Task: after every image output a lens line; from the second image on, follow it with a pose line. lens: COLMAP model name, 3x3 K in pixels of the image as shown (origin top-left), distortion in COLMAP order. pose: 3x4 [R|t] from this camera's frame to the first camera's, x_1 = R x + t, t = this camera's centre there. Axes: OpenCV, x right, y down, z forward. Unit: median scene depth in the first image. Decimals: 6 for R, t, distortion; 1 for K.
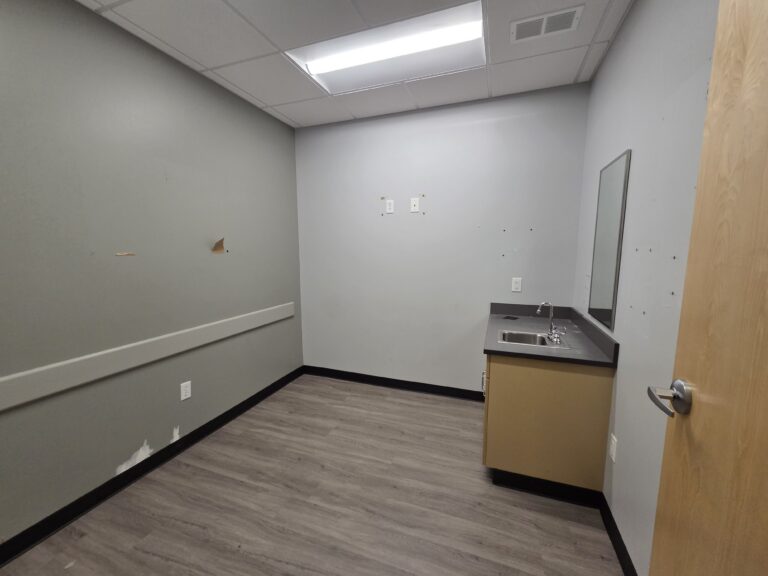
lens RADIAL K [[314.4, 0, 386.2], [0, 314.4, 289.4], [0, 0, 1]] dist [-0.000962, 0.000436]
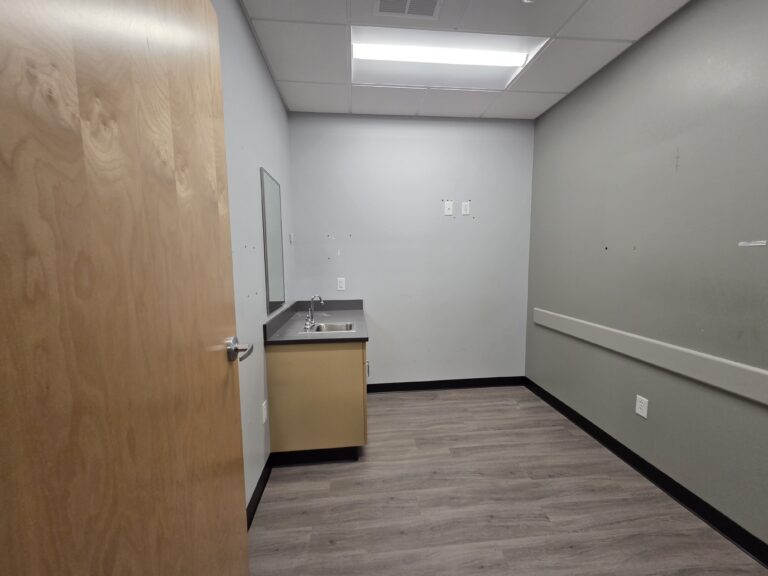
lens RADIAL K [[314.4, 0, 372.4], [0, 314.4, 304.4], [0, 0, 1]] dist [-0.000962, 0.000436]
pose [[0.901438, -0.064278, 0.428109, -0.978899], [0.060182, 0.997920, 0.023112, 0.013438], [-0.428704, 0.004930, 0.903431, 0.275374]]
